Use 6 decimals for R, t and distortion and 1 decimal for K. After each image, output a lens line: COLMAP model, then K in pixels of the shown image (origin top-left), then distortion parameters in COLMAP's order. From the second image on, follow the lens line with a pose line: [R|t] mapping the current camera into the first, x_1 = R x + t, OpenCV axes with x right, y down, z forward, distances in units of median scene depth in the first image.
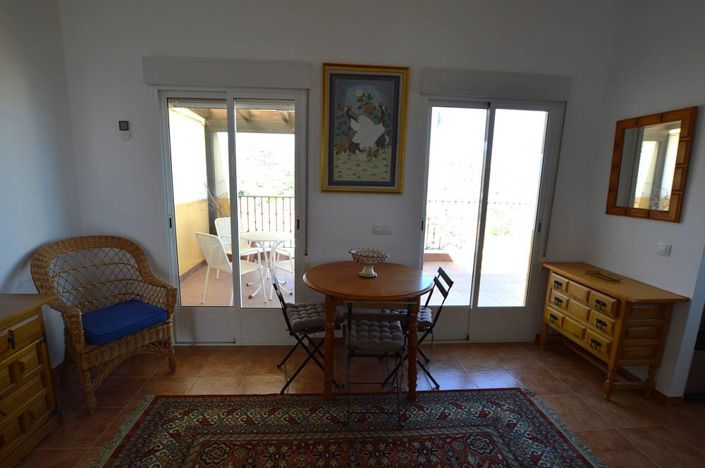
lens RADIAL K [[340.3, 0, 350.5], [0, 340.3, 238.0], [0, 0, 1]] dist [-0.032928, 0.000755]
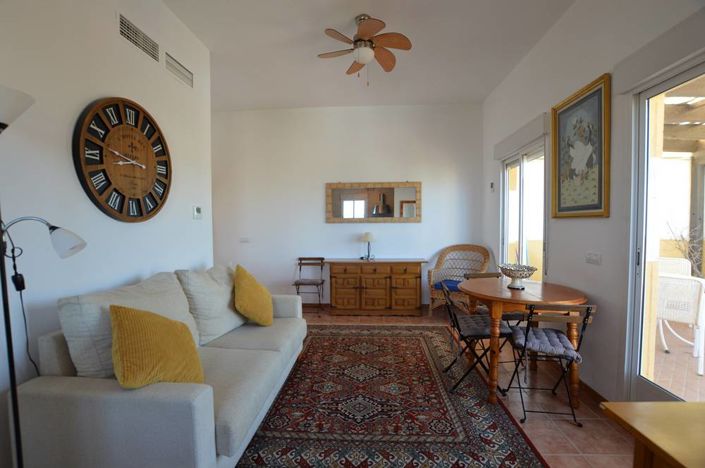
lens RADIAL K [[315.8, 0, 350.8], [0, 315.8, 235.5], [0, 0, 1]] dist [-0.027990, 0.001617]
pose [[-0.144332, 0.012135, -0.989455, 1.031103], [-0.172762, 0.984258, 0.037272, -0.004534], [0.974331, 0.176319, -0.139963, 0.517939]]
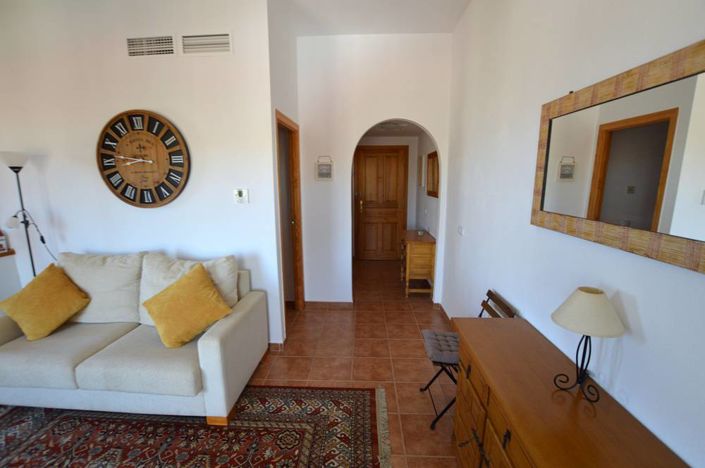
lens RADIAL K [[315.8, 0, 346.6], [0, 315.8, 235.2], [0, 0, 1]] dist [-0.027990, 0.001617]
pose [[-0.992079, -0.042001, 0.118382, -0.432970], [0.003290, 0.933428, 0.358751, -0.191547], [-0.125569, 0.356299, -0.925896, 0.753993]]
